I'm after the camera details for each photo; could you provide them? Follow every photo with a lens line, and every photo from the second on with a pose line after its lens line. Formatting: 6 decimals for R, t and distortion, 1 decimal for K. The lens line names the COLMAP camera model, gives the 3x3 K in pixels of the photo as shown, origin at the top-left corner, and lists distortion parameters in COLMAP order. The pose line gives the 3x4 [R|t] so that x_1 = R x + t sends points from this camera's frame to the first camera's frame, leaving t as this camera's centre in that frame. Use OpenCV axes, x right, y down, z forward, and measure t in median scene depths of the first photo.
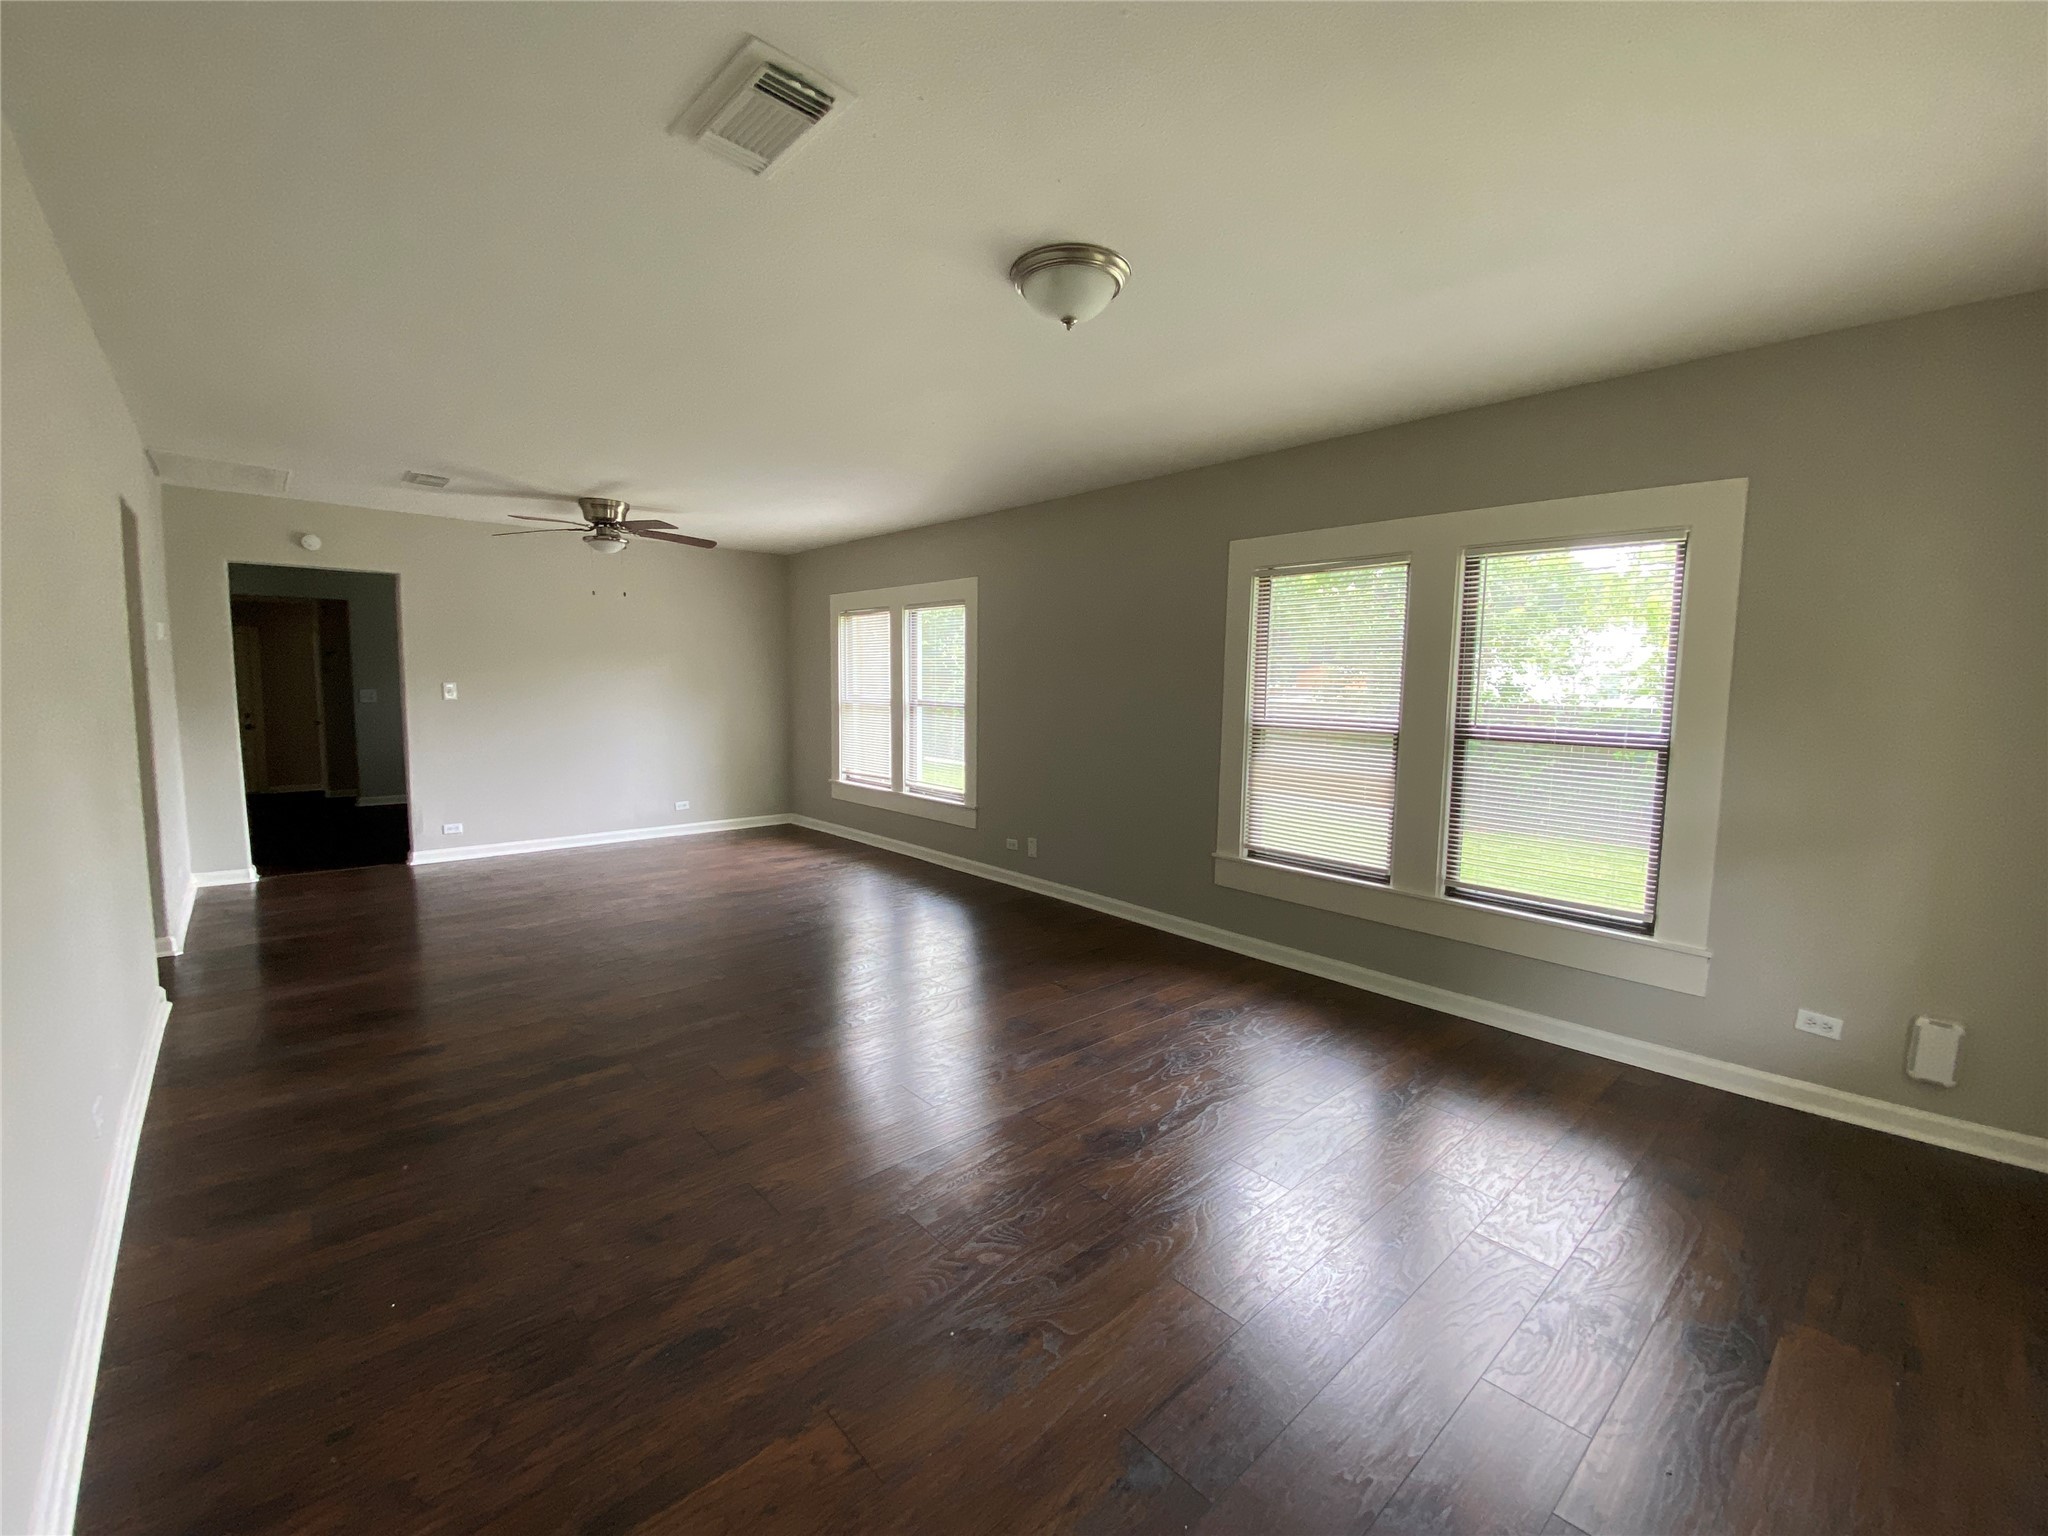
lens RADIAL K [[791.8, 0, 1024.0], [0, 791.8, 768.0], [0, 0, 1]] dist [-0.062367, -0.000036]
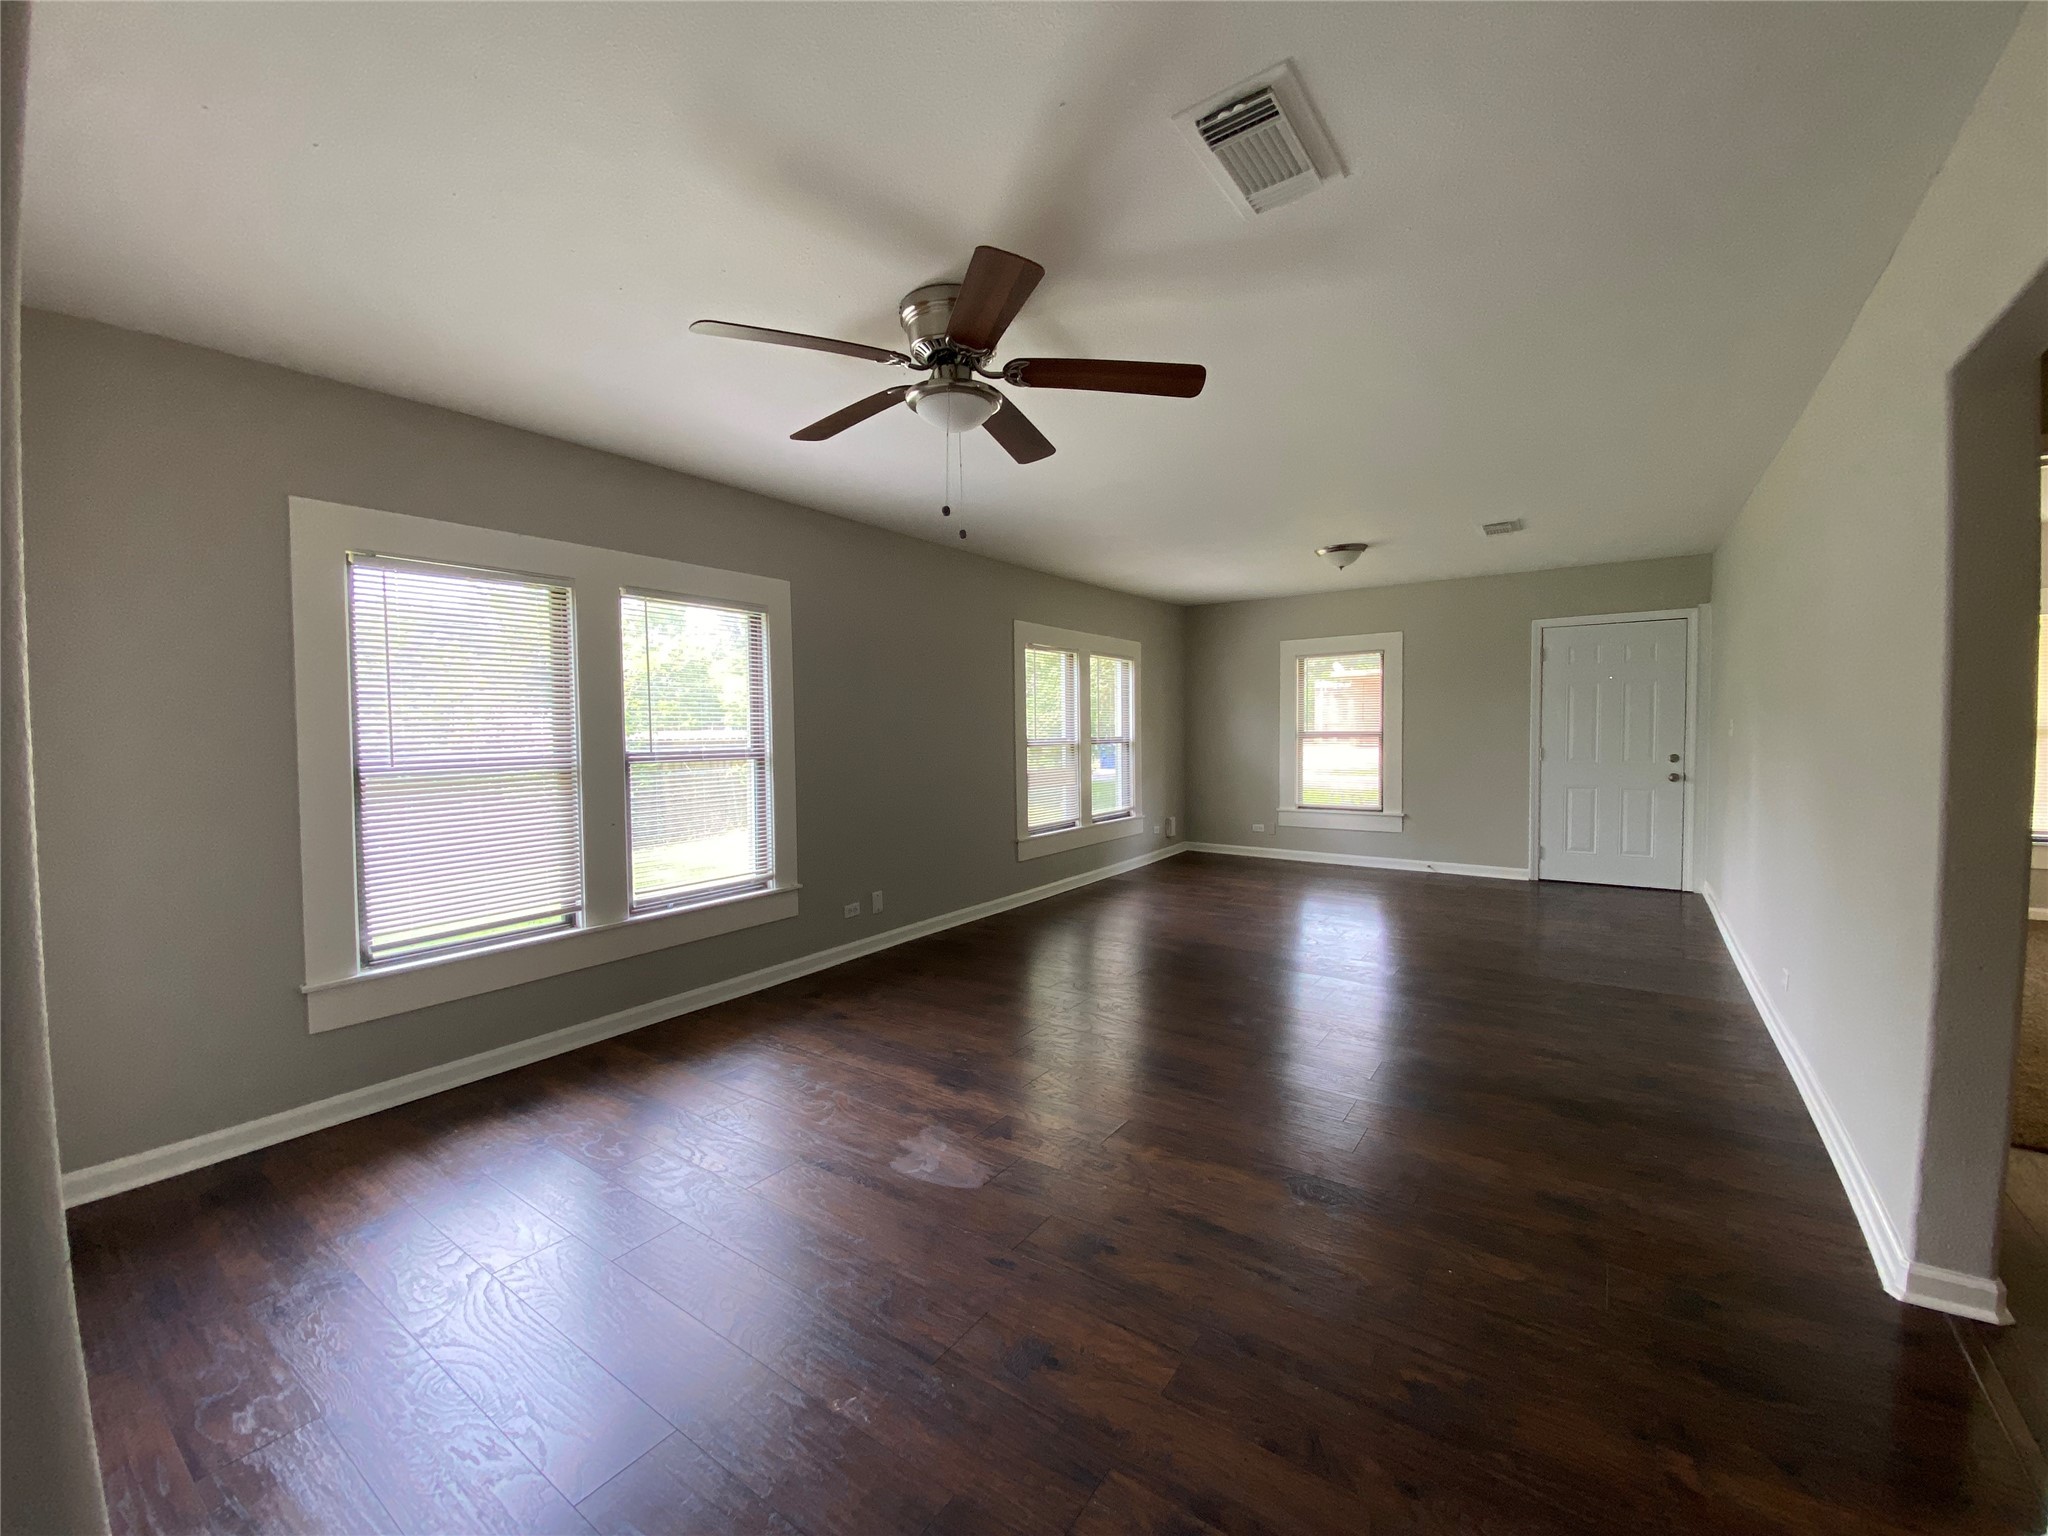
lens RADIAL K [[831.9, 0, 1024.1], [0, 831.9, 762.4], [0, 0, 1]] dist [0.019834, -0.020044]
pose [[-0.218259, -0.064380, 0.973765, -0.815566], [0.103966, 0.990609, 0.088796, -0.107182], [-0.970337, 0.120619, -0.209516, 0.882973]]
